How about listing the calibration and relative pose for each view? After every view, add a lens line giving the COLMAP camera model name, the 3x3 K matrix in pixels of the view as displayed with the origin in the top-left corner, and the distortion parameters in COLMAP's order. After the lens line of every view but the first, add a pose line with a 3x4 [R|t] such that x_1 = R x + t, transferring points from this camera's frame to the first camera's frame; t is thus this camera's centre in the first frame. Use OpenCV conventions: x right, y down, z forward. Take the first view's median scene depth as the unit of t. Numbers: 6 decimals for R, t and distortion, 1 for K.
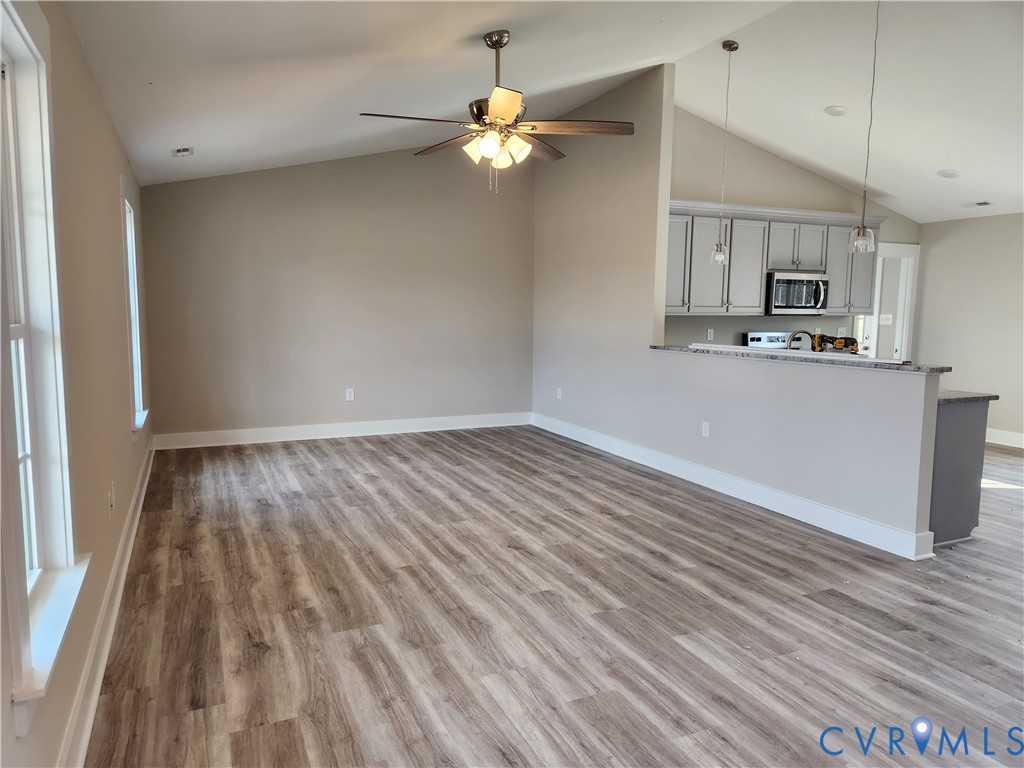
lens RADIAL K [[666.4, 0, 492.8], [0, 666.4, 381.5], [0, 0, 1]] dist [0.047206, -0.000871]
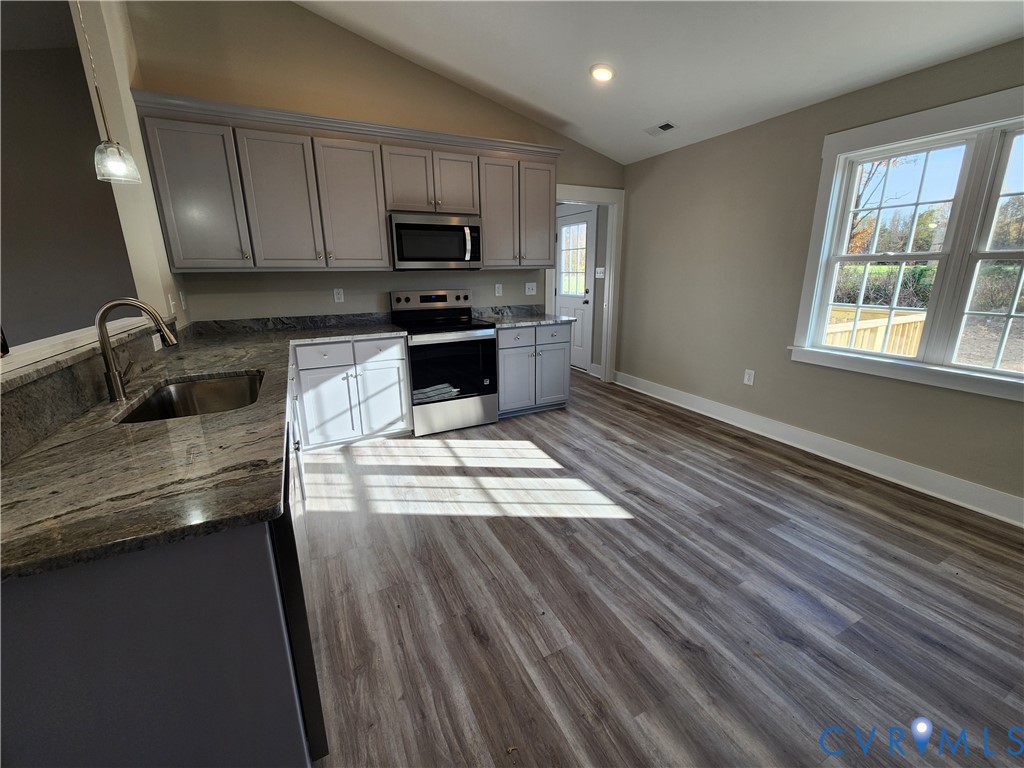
lens RADIAL K [[423.5, 0, 516.4], [0, 423.5, 376.2], [0, 0, 1]] dist [0.003203, -0.000748]
pose [[0.998993, -0.023133, 0.038446, 0.510814], [0.017288, 0.989142, 0.145942, -0.042145], [-0.041404, -0.145131, 0.988546, 0.452757]]
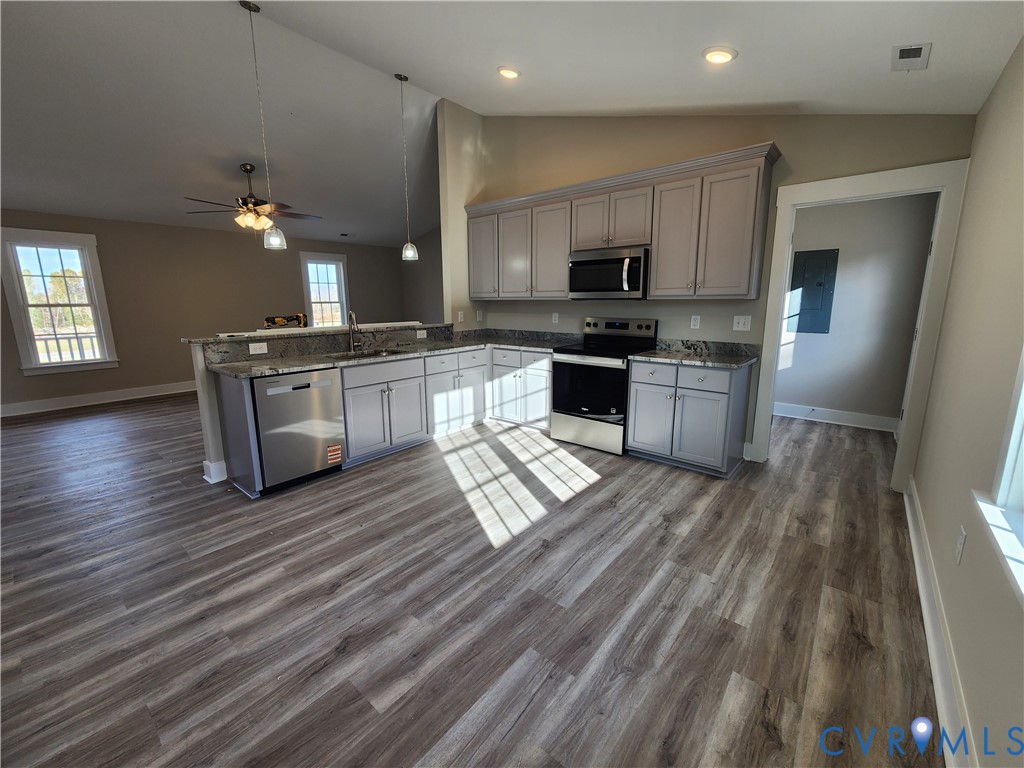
lens RADIAL K [[423.5, 0, 508.7], [0, 423.5, 374.3], [0, 0, 1]] dist [0.003203, -0.000748]
pose [[0.419771, 0.152999, -0.894642, 0.898367], [-0.085489, 0.987973, 0.128848, -0.059756], [0.903595, 0.022396, 0.427802, 0.630012]]
